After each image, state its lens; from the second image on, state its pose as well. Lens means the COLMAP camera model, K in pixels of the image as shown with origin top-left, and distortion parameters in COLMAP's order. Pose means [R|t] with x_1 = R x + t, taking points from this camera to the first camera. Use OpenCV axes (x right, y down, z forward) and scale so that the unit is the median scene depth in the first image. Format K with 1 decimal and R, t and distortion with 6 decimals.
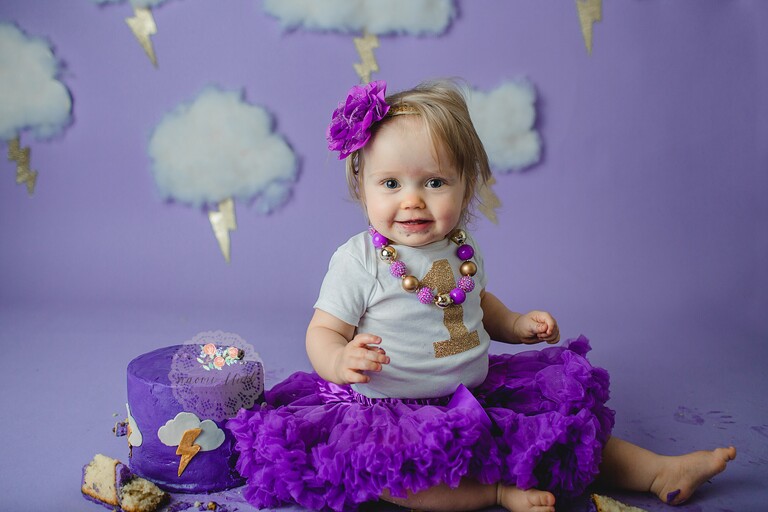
lens RADIAL K [[727.1, 0, 370.1], [0, 727.1, 235.1], [0, 0, 1]] dist [-0.059042, 0.012786]
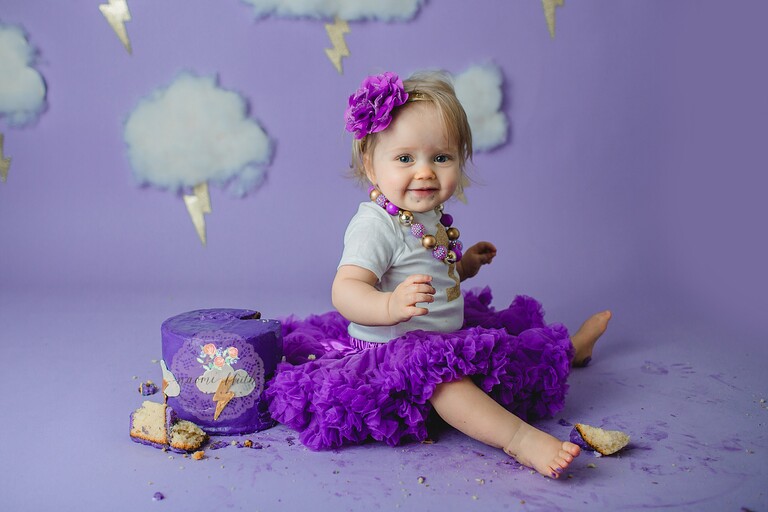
lens RADIAL K [[812.8, 0, 332.1], [0, 812.8, 223.9], [0, 0, 1]] dist [-0.065125, -0.002784]
pose [[0.998964, -0.016859, 0.042261, -0.107673], [0.017175, 0.999827, -0.007131, 0.031343], [-0.042133, 0.007849, 0.999081, -0.233723]]
